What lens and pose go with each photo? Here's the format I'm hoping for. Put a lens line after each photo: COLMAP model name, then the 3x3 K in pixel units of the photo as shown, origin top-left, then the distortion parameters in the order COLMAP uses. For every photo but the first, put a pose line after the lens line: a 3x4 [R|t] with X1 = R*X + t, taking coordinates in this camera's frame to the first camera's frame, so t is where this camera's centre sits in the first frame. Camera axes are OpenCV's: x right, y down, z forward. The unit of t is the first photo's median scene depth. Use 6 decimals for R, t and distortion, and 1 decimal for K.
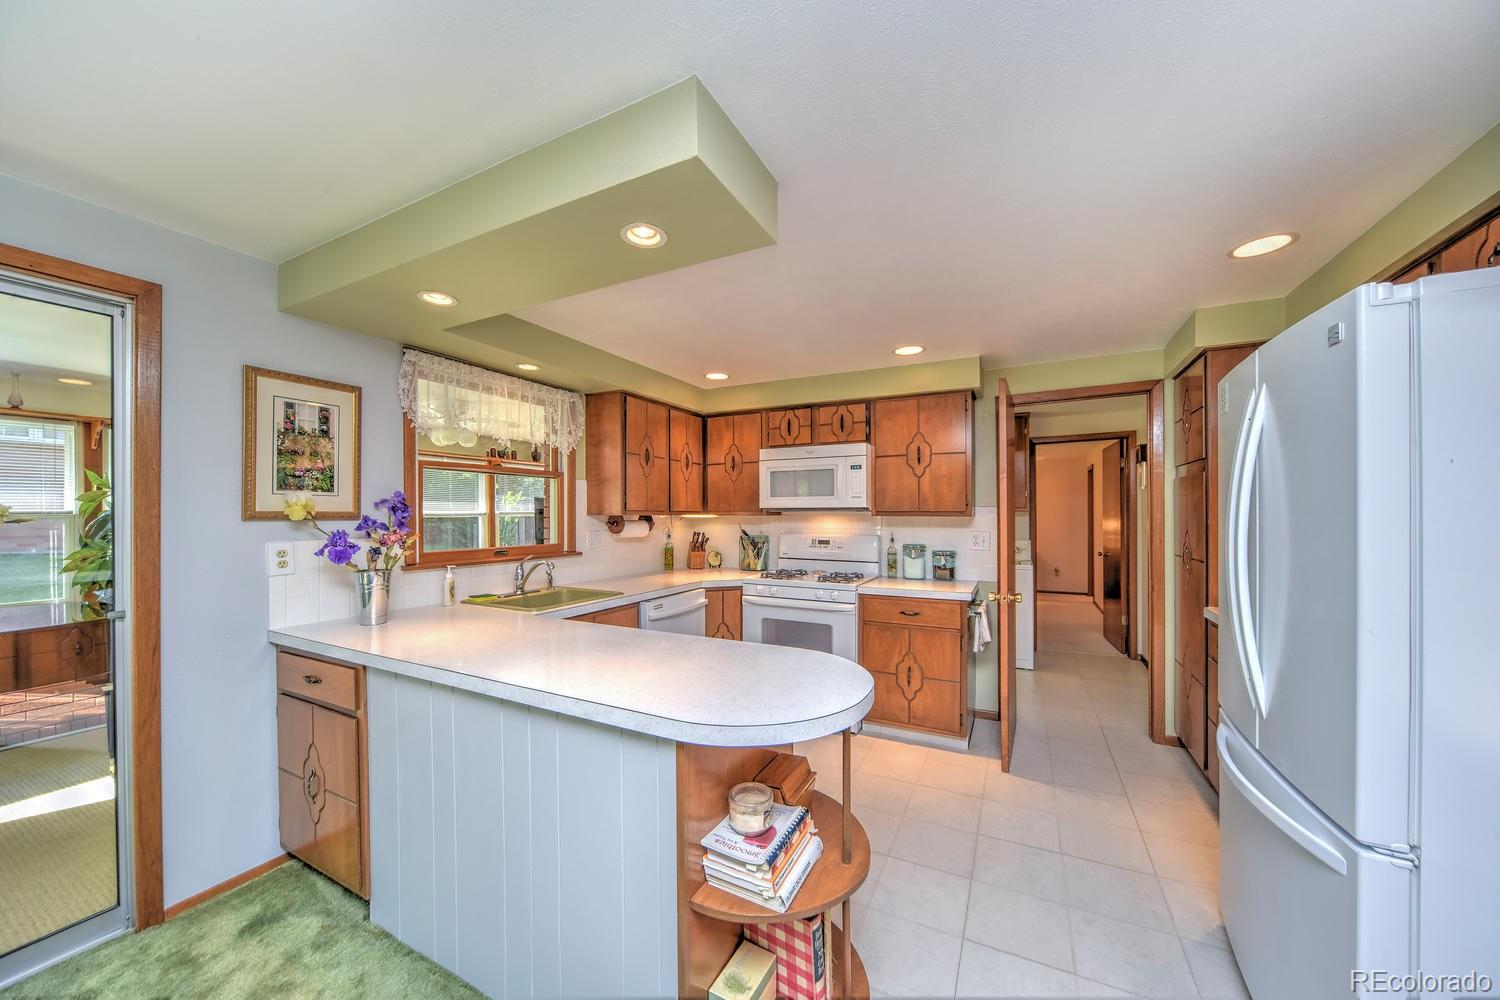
lens RADIAL K [[532.2, 0, 750.9], [0, 532.2, 521.2], [0, 0, 1]] dist [-0.002041, -0.000093]
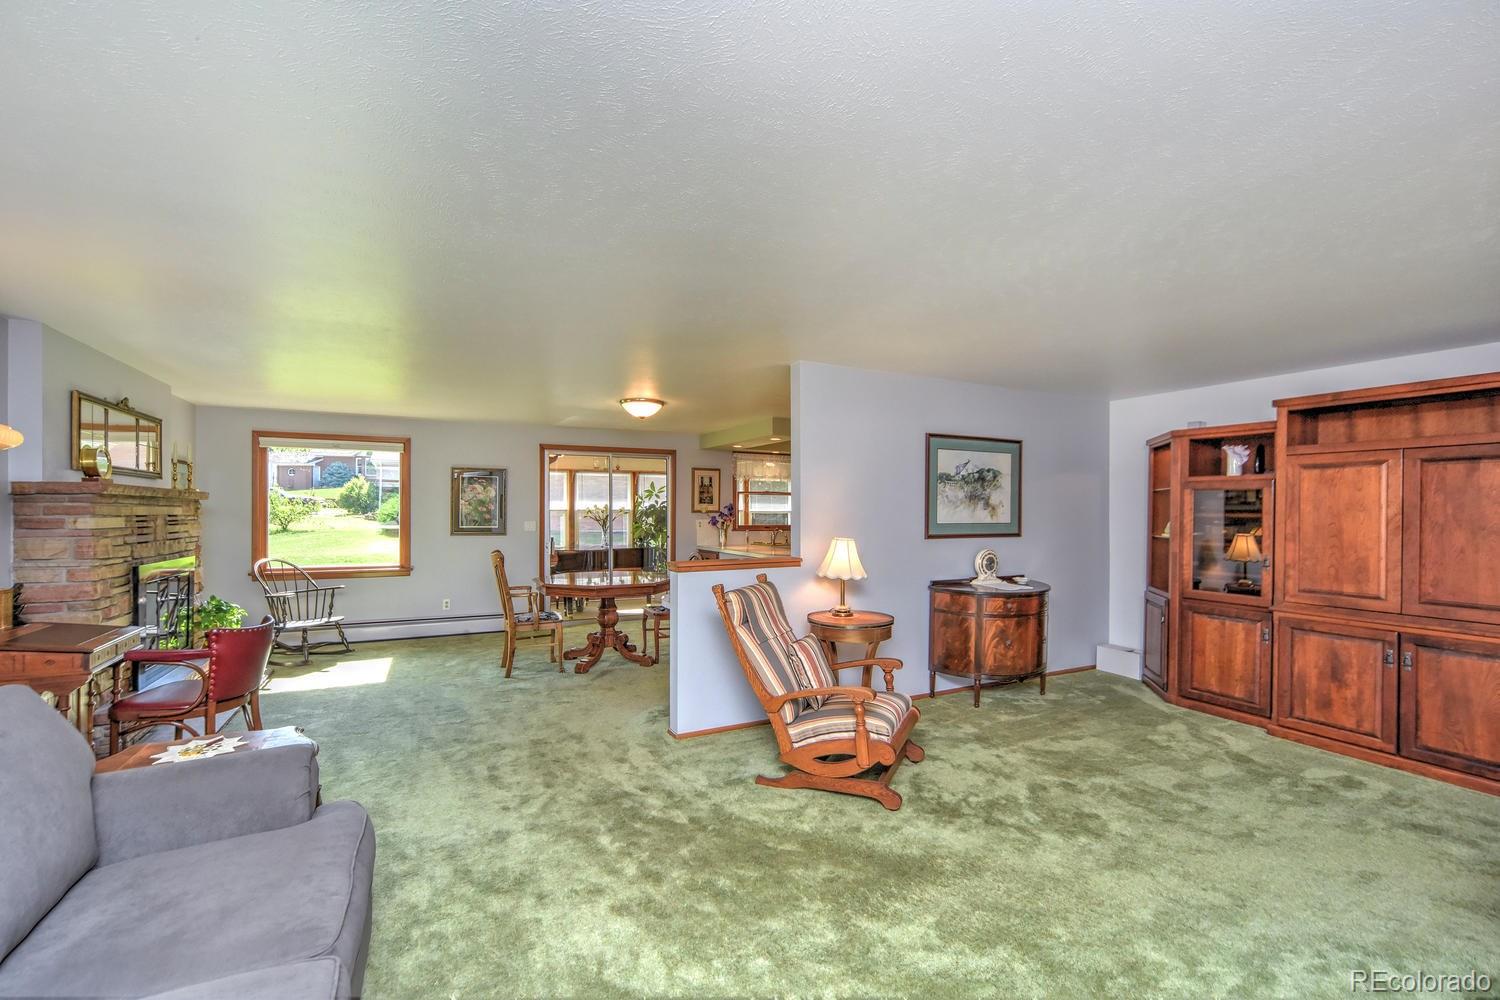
lens RADIAL K [[627.4, 0, 765.1], [0, 627.4, 515.1], [0, 0, 1]] dist [-0.000408, -0.000137]
pose [[0.840559, 0.009510, -0.541637, 0.942572], [-0.014827, 0.999875, -0.005454, 0.017071], [0.541518, 0.012615, 0.840595, -1.237416]]
